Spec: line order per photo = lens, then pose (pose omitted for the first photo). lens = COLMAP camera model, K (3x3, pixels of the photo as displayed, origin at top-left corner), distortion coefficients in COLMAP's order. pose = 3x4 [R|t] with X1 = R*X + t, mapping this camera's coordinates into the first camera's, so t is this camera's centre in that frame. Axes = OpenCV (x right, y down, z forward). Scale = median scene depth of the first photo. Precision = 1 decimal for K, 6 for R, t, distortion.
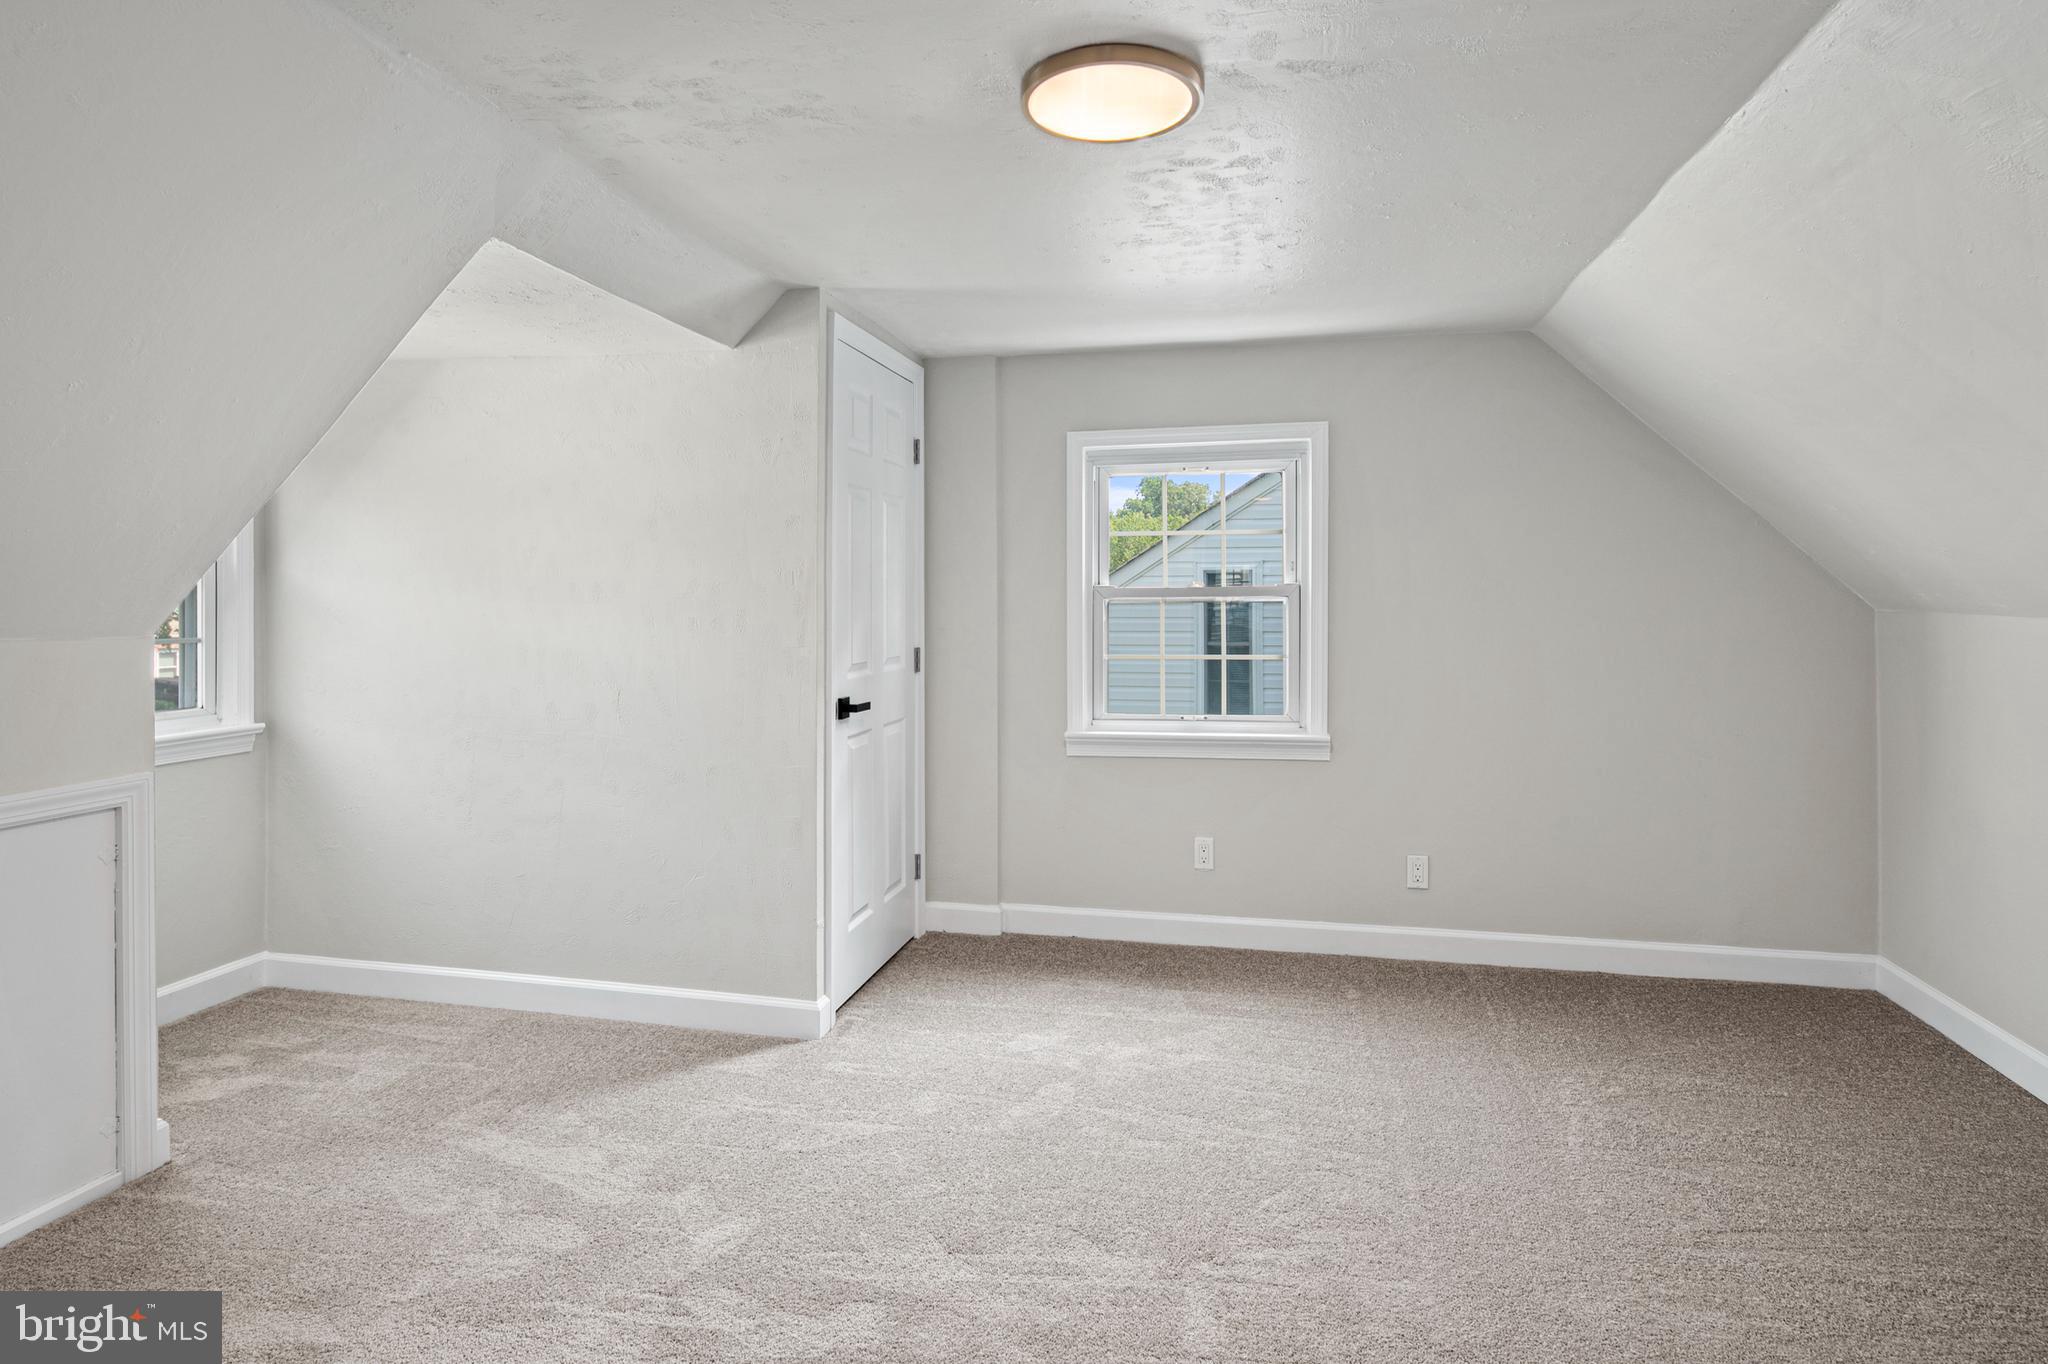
lens RADIAL K [[1108.5, 0, 1022.0], [0, 1108.5, 601.8], [0, 0, 1]] dist [-0.005253, -0.000510]
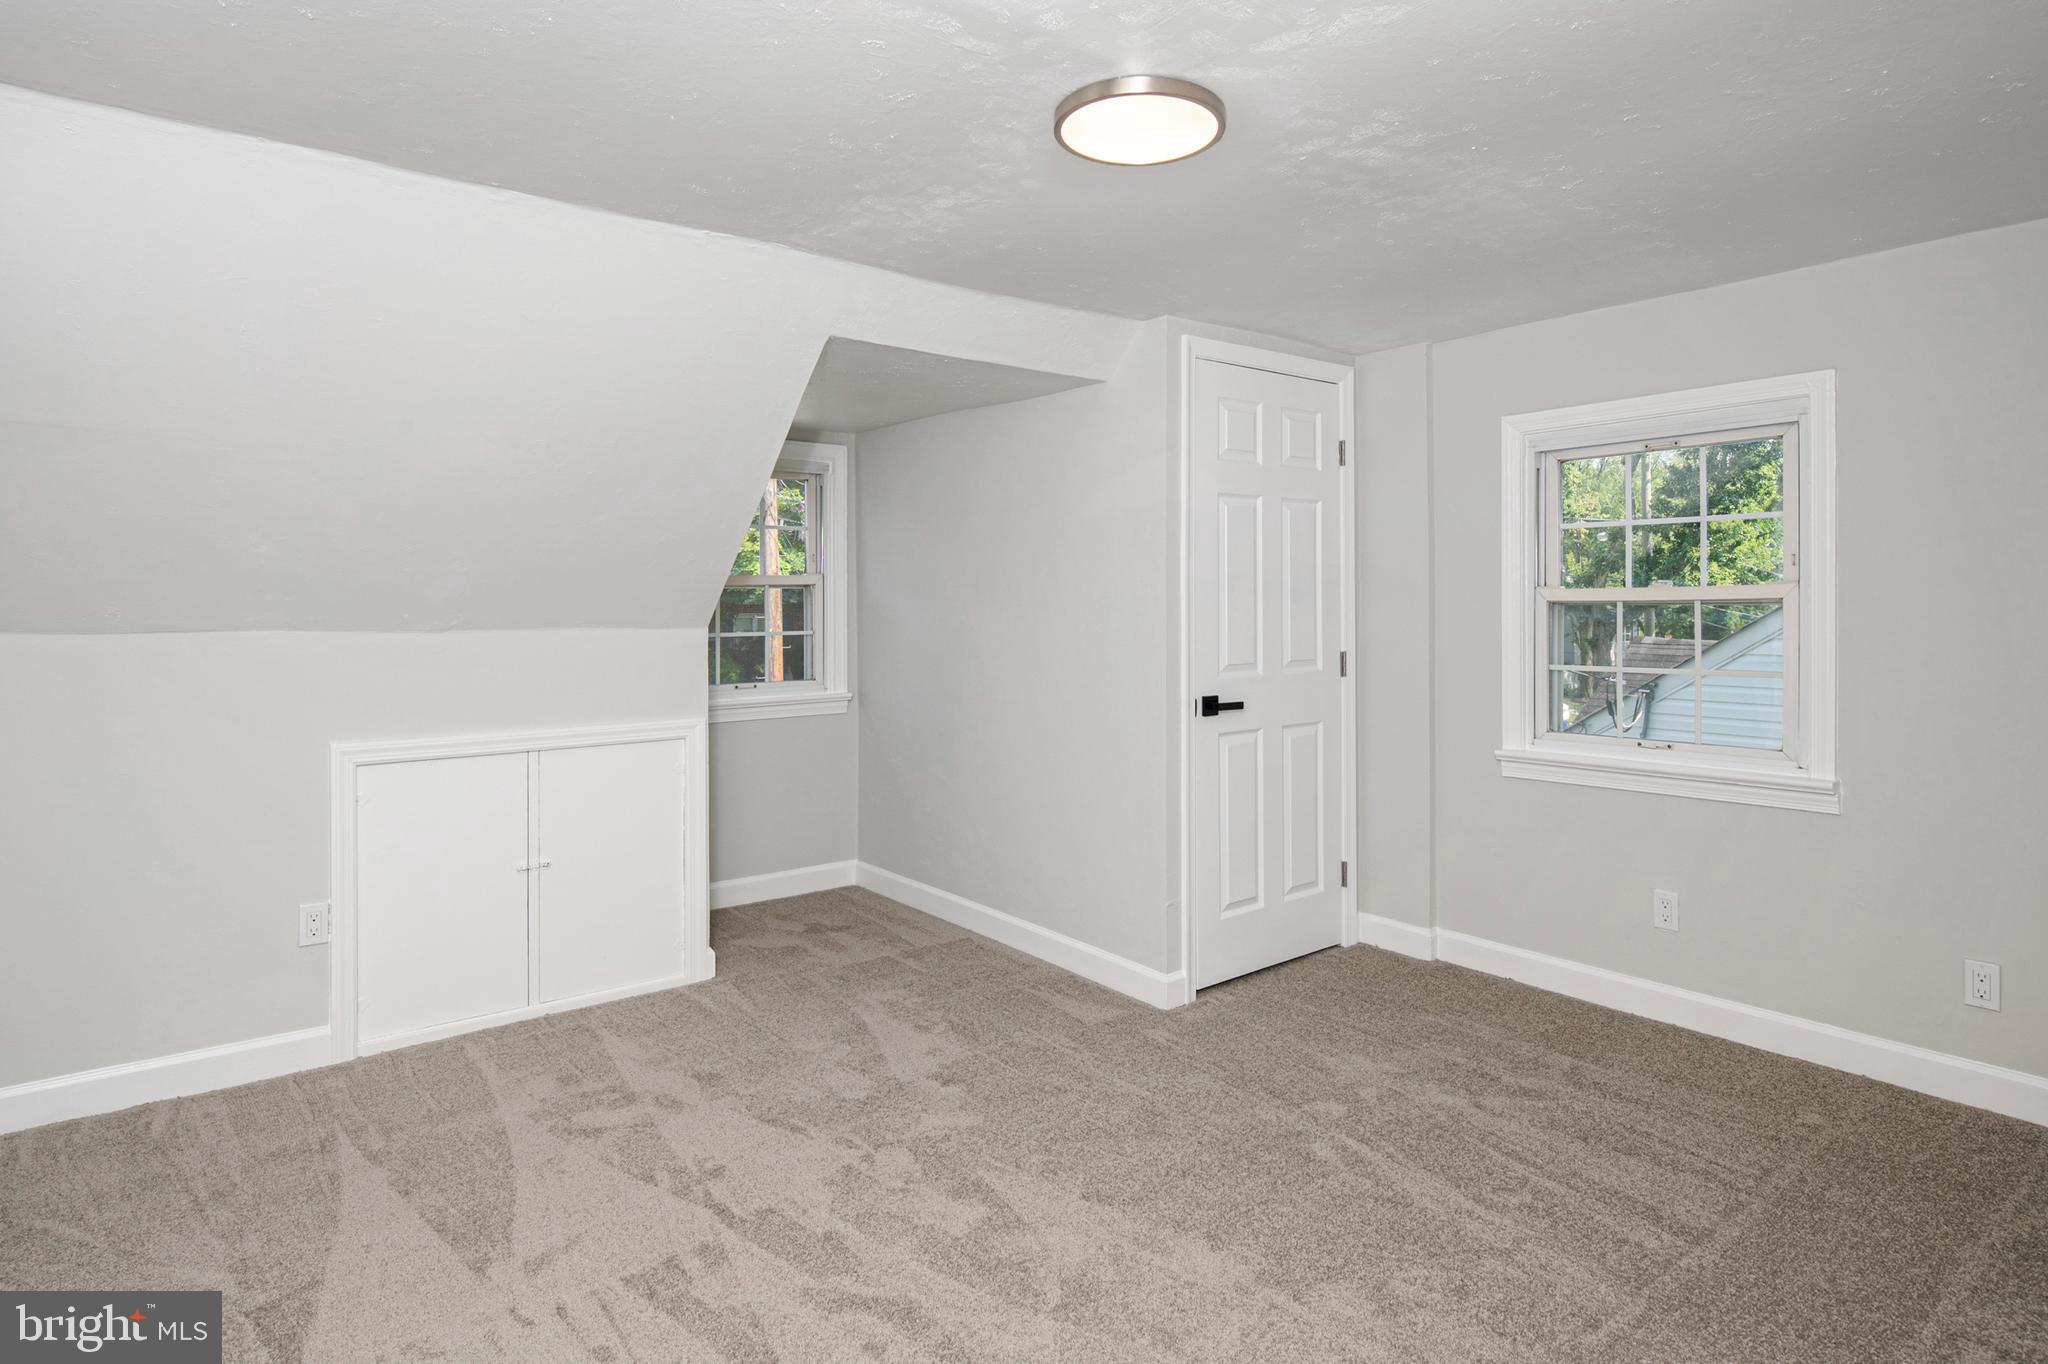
lens RADIAL K [[1080.9, 0, 1023.9], [0, 1080.9, 608.9], [0, 0, 1]] dist [0.003357, 0.001527]
pose [[0.769744, -0.006665, -0.638318, 0.359870], [0.002250, 0.999968, -0.007728, 0.011147], [0.638349, 0.004512, 0.769734, 0.090463]]
